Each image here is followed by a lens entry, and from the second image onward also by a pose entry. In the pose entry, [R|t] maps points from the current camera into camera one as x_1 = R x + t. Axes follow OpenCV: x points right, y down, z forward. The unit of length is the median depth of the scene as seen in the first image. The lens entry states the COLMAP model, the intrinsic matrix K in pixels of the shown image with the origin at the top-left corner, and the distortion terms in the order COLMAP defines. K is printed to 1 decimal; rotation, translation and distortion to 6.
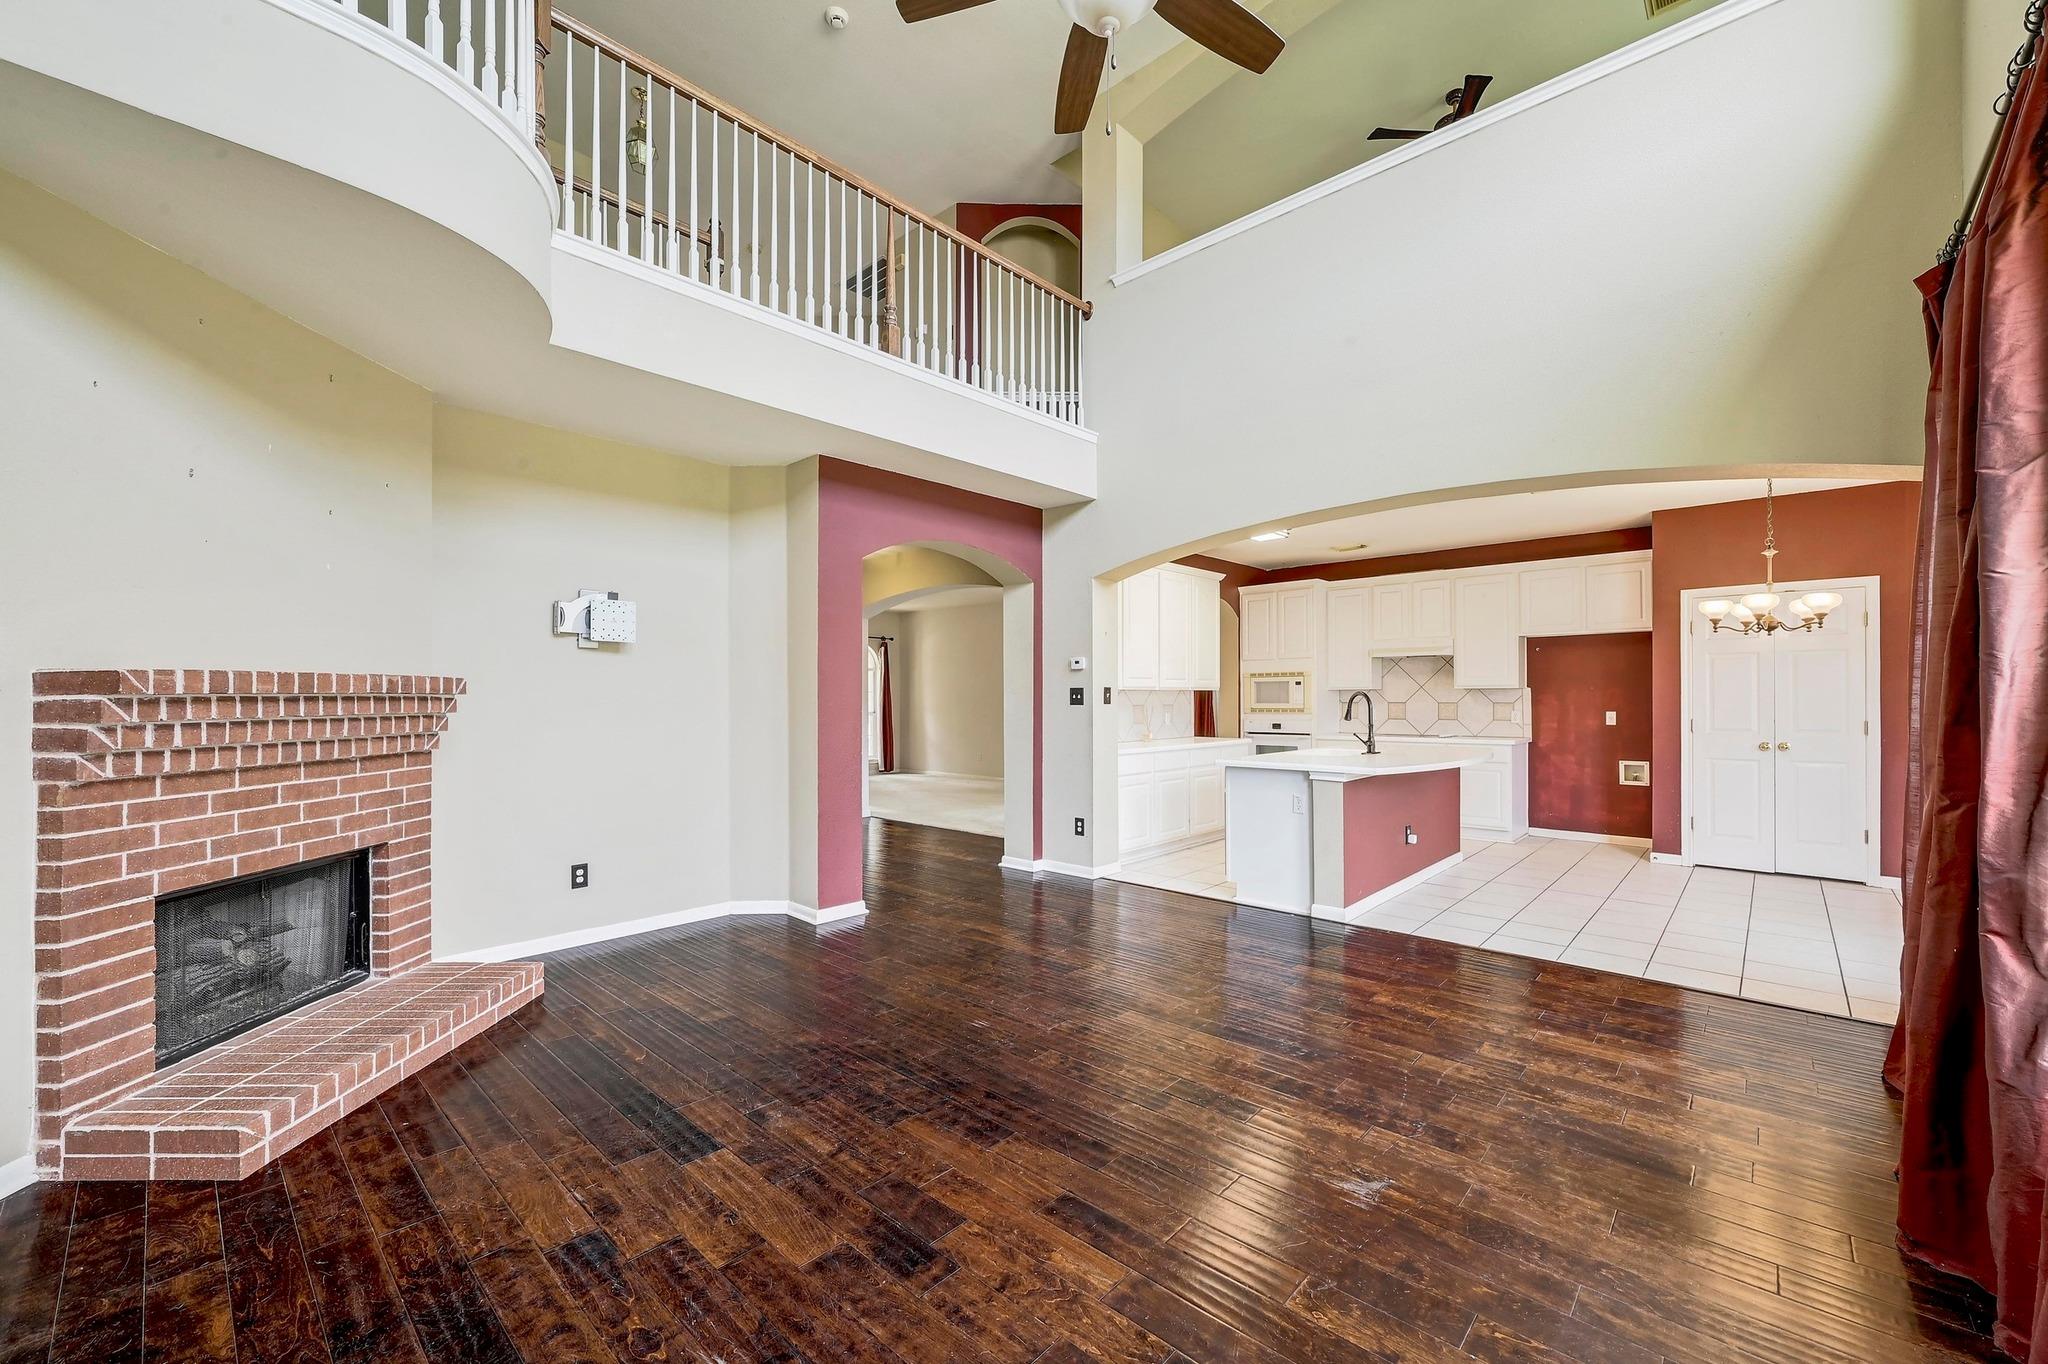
lens RADIAL K [[816.4, 0, 1013.0], [0, 816.4, 688.4], [0, 0, 1]] dist [0.003897, 0.000868]
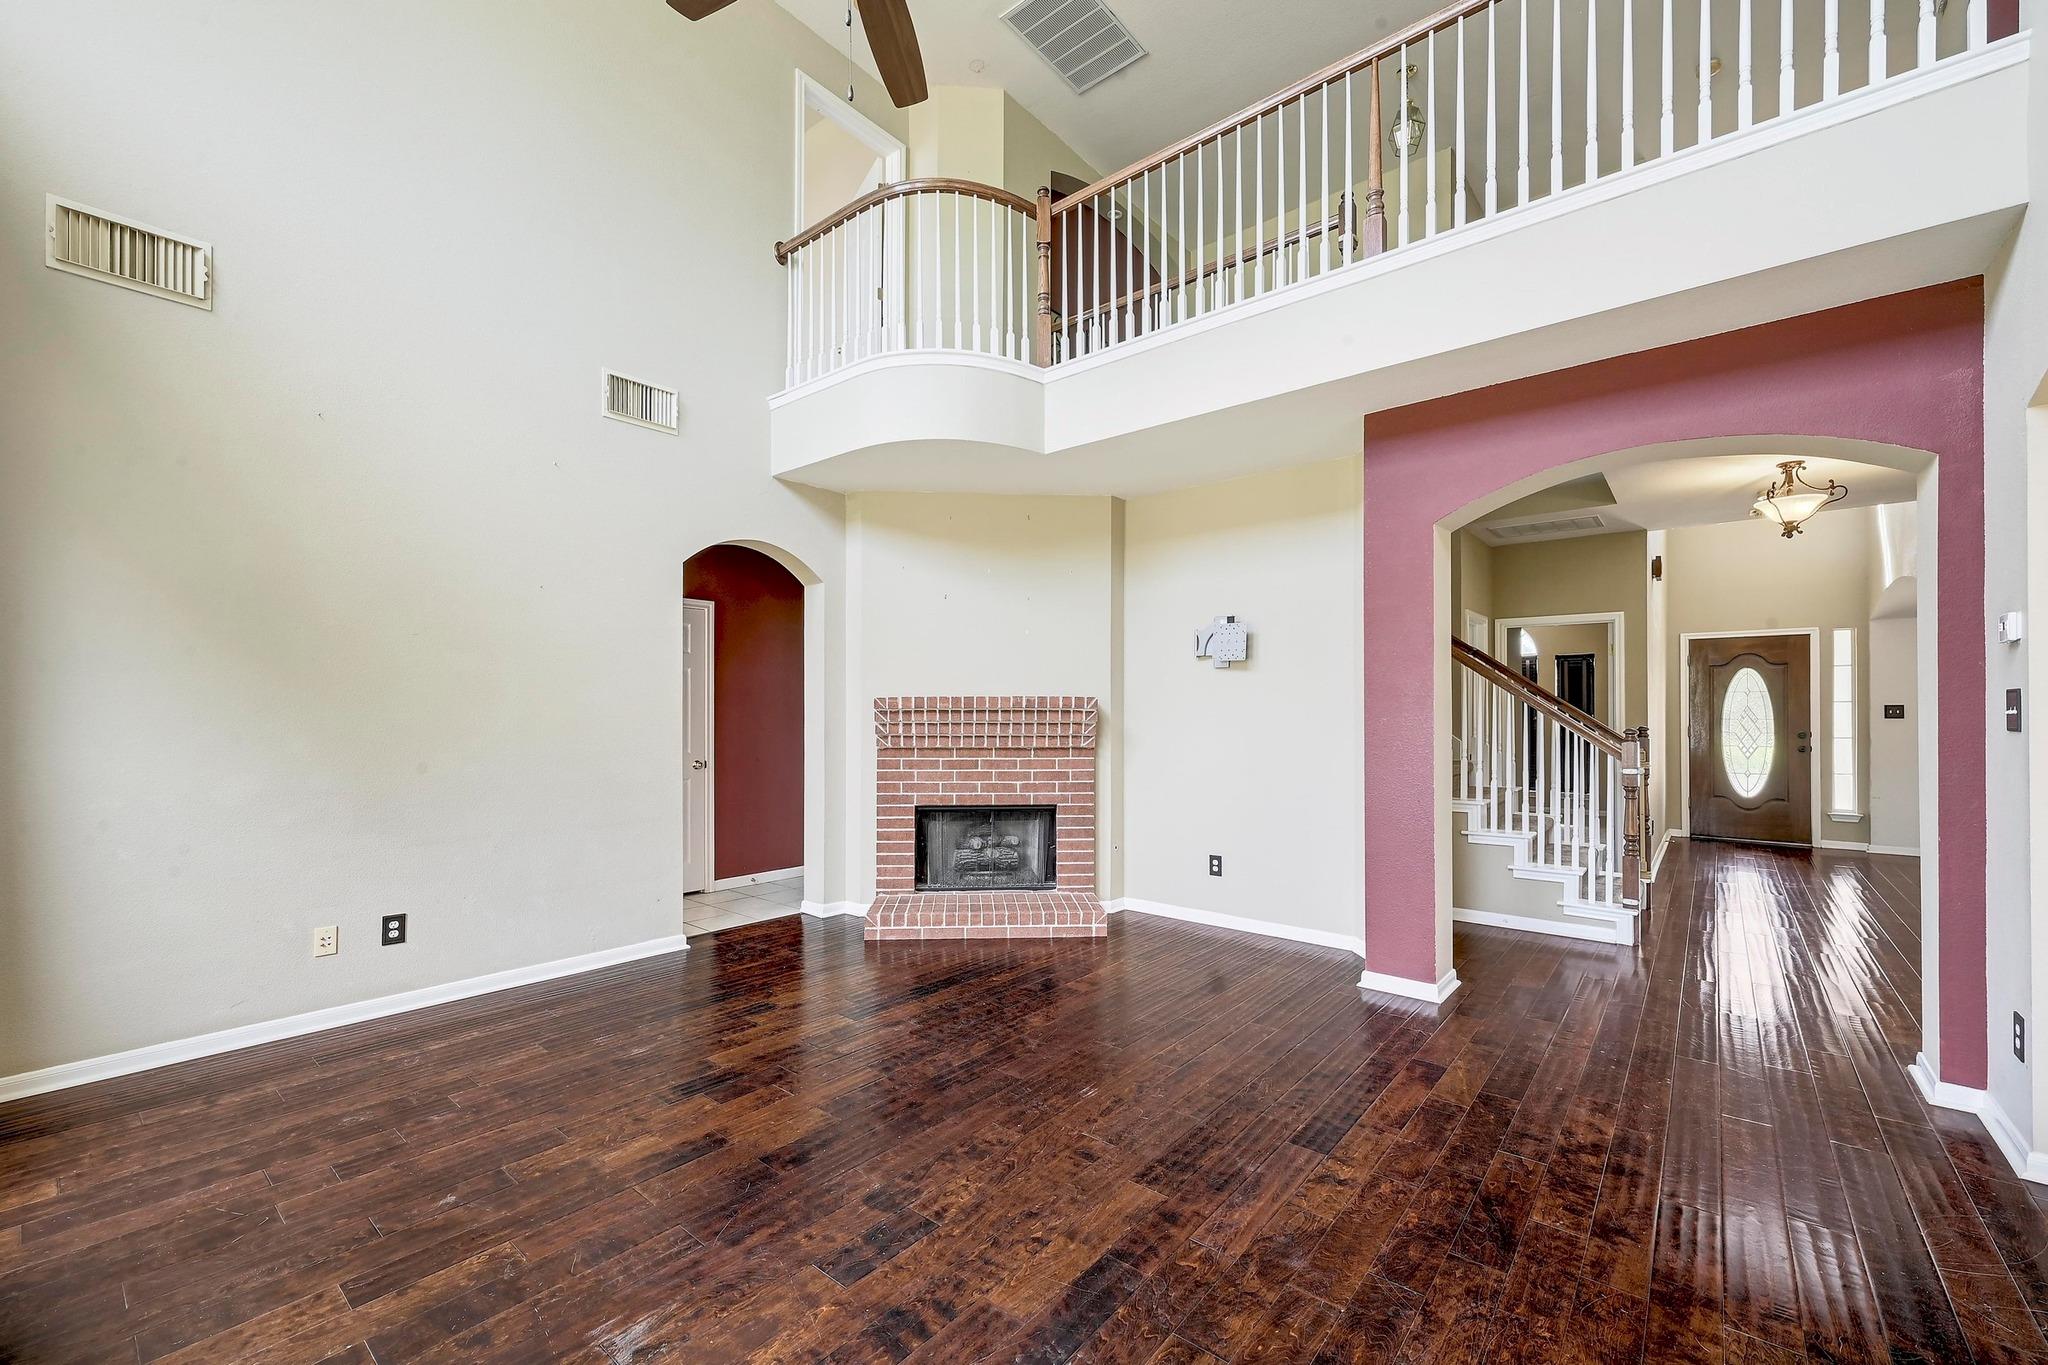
lens RADIAL K [[816.4, 0, 1024.9], [0, 816.4, 709.1], [0, 0, 1]] dist [0.003897, 0.000868]
pose [[0.065742, -0.001001, -0.997836, 0.539678], [0.008236, 0.999966, -0.000460, 0.005591], [0.997803, -0.008188, 0.065749, 0.585004]]
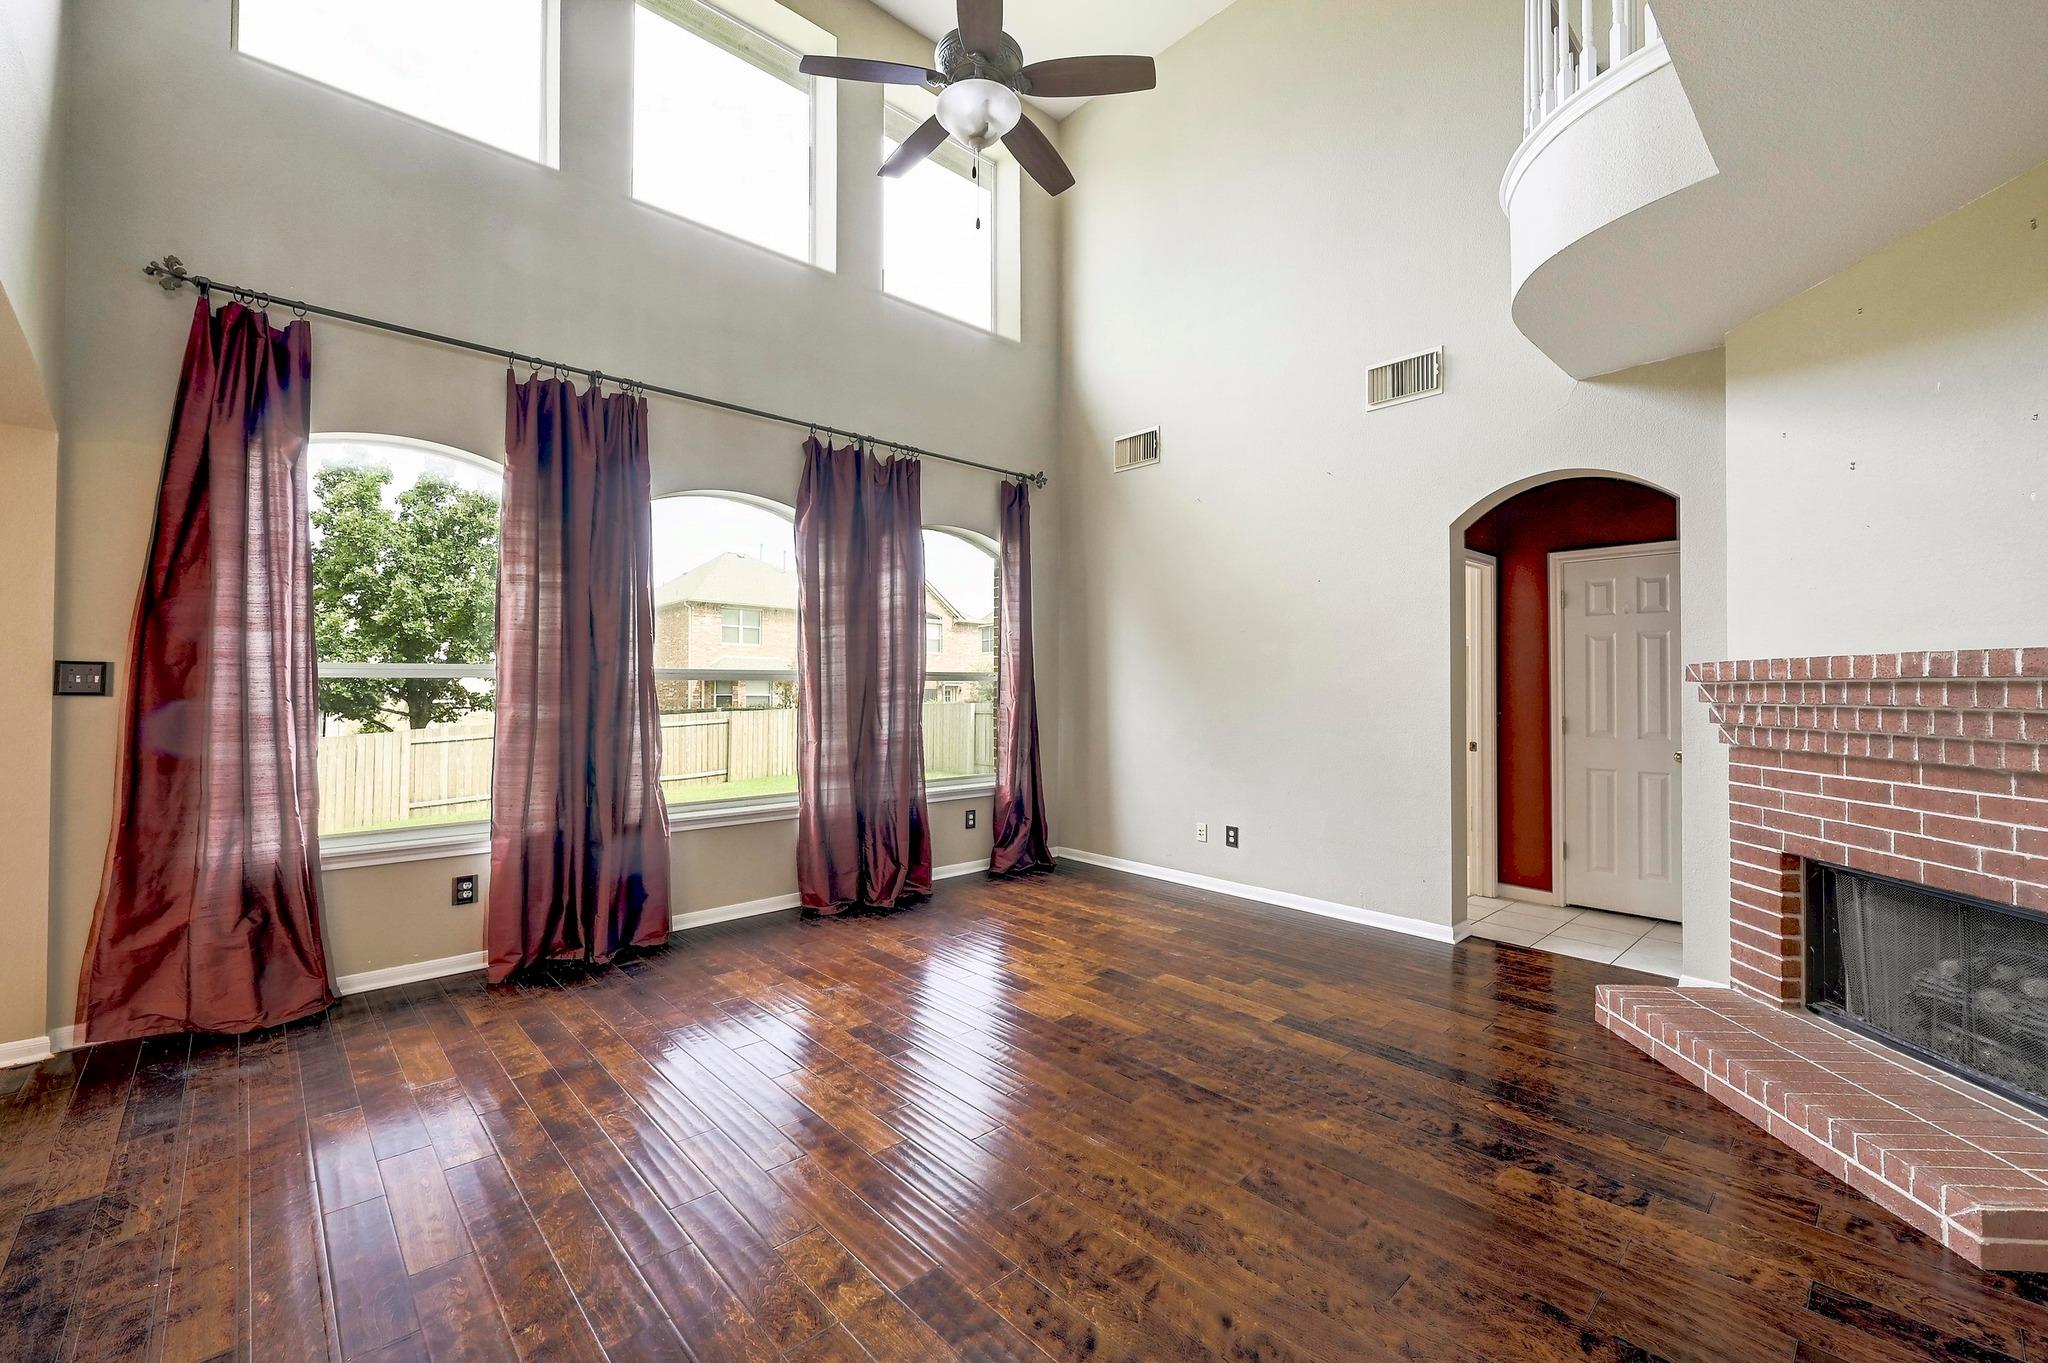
lens RADIAL K [[825.6, 0, 1018.1], [0, 825.6, 677.4], [0, 0, 1]] dist [0.001655, -0.000882]
pose [[-0.998088, 0.003746, 0.061689, -0.011618], [0.002468, 0.999781, -0.020776, 0.012271], [-0.061753, -0.020584, -0.997879, 1.154378]]
